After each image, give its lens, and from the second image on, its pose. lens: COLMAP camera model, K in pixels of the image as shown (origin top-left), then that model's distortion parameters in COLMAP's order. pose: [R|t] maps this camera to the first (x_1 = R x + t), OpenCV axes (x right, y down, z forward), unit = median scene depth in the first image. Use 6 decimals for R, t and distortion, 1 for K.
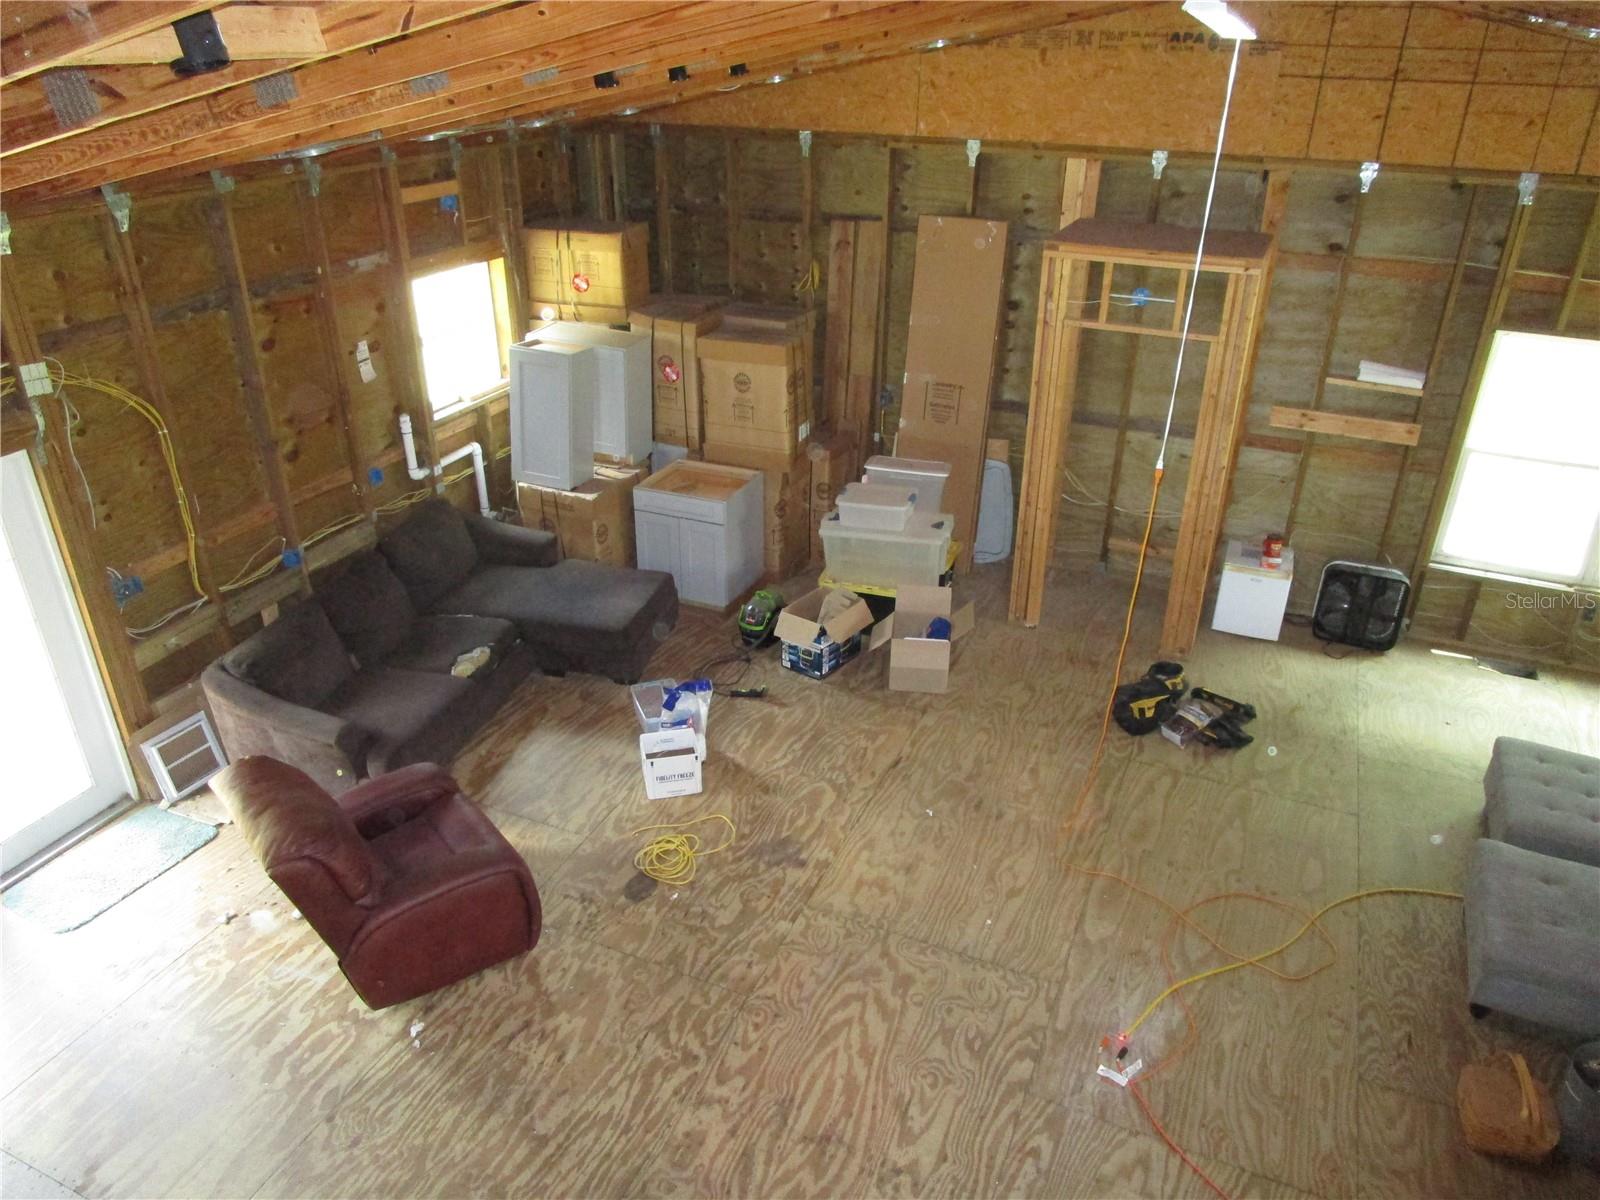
lens RADIAL K [[1134.3, 0, 802.3], [0, 1134.3, 595.0], [0, 0, 1]] dist [-0.031943, 0.013400]
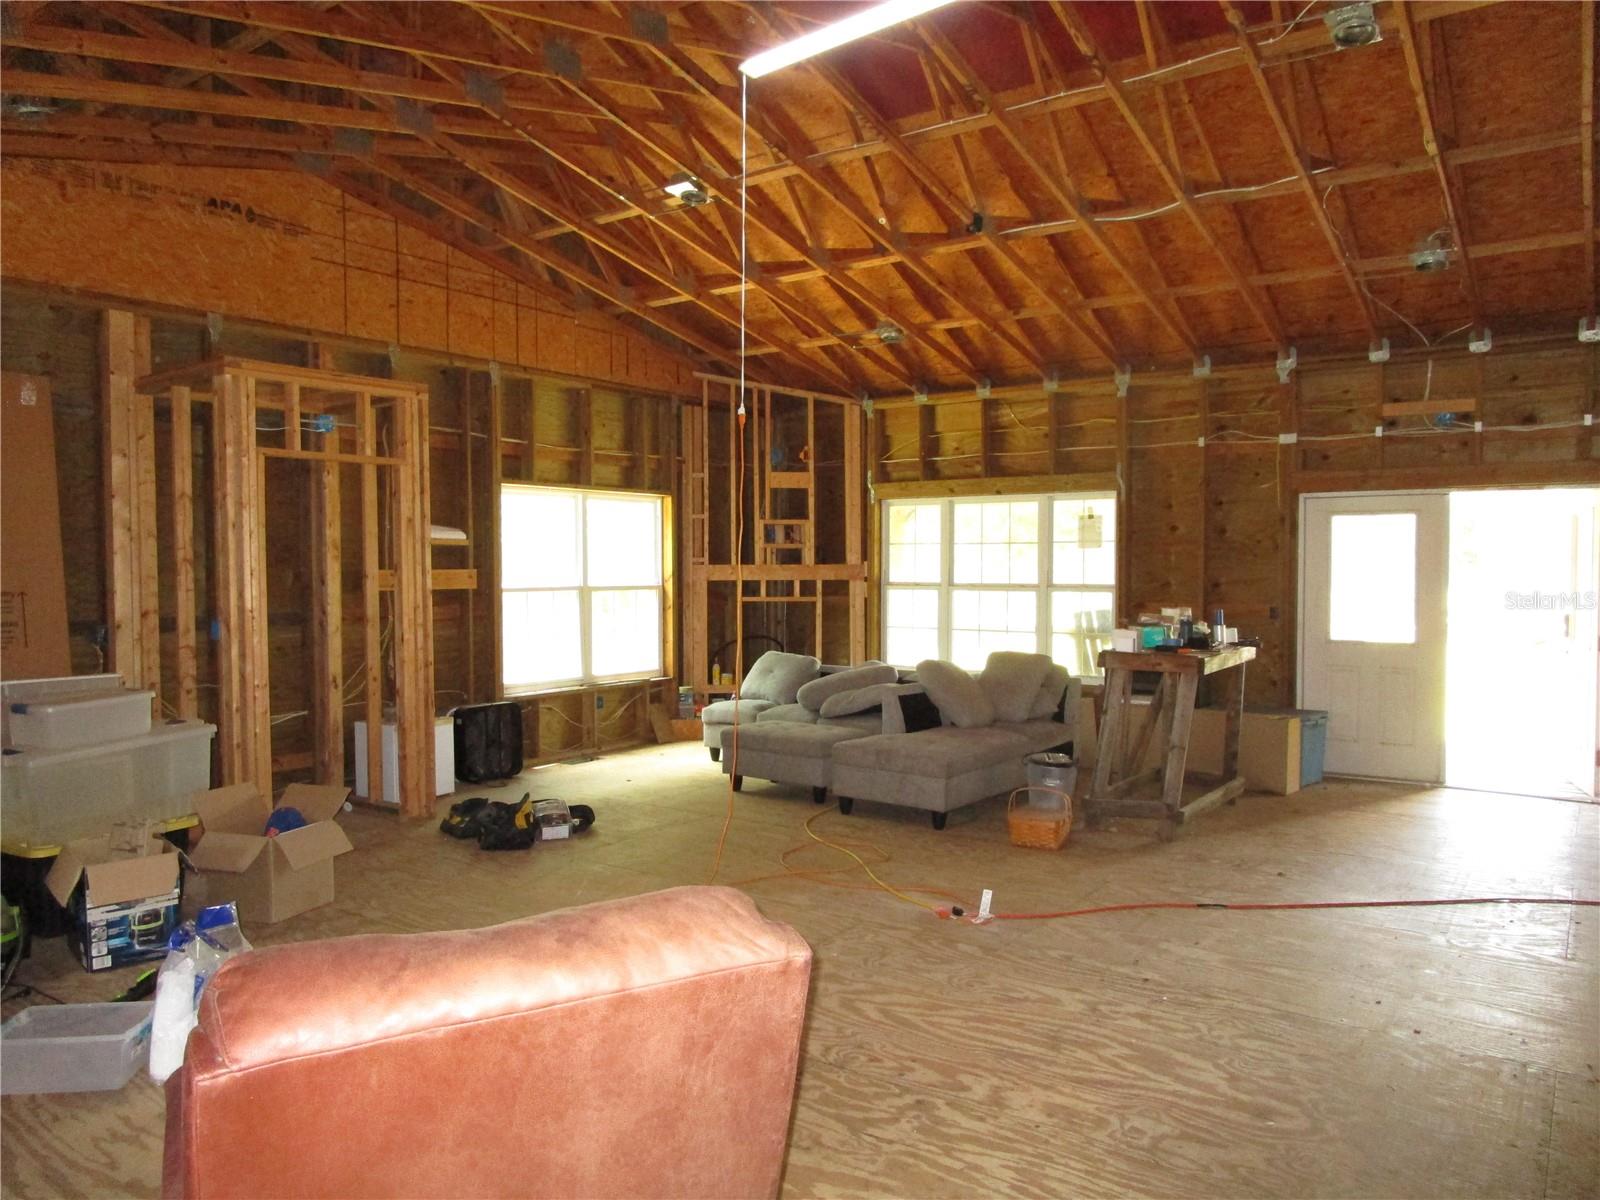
lens RADIAL K [[1134.3, 0, 781.3], [0, 1134.3, 590.3], [0, 0, 1]] dist [-0.031943, 0.013400]
pose [[0.222209, -0.032601, 0.974454, -0.536440], [0.452338, 0.888820, -0.073412, 0.099453], [-0.863721, 0.457096, 0.212250, 0.542229]]
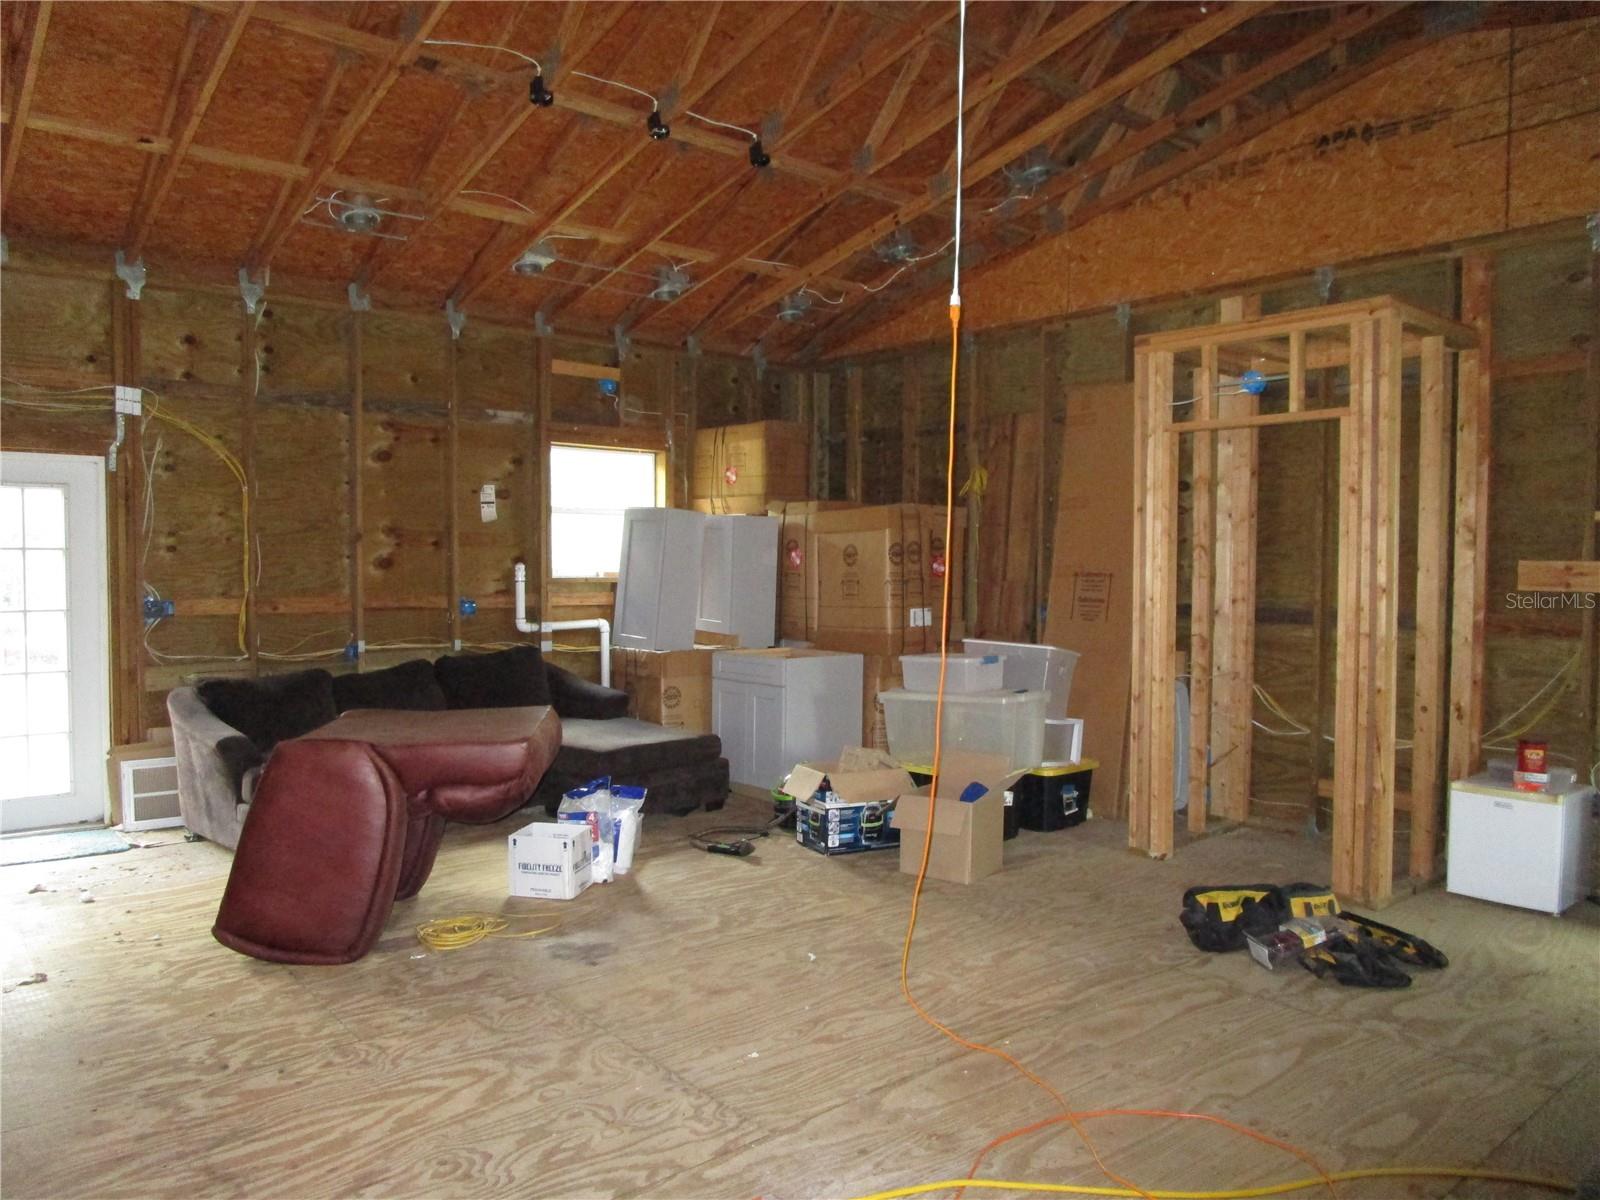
lens RADIAL K [[1134.3, 0, 798.6], [0, 1134.3, 592.9], [0, 0, 1]] dist [-0.031943, 0.013400]
pose [[0.897258, 0.011776, -0.441349, 0.368098], [-0.201835, 0.900013, -0.386315, 0.235459], [0.392671, 0.435704, 0.809921, 0.309272]]
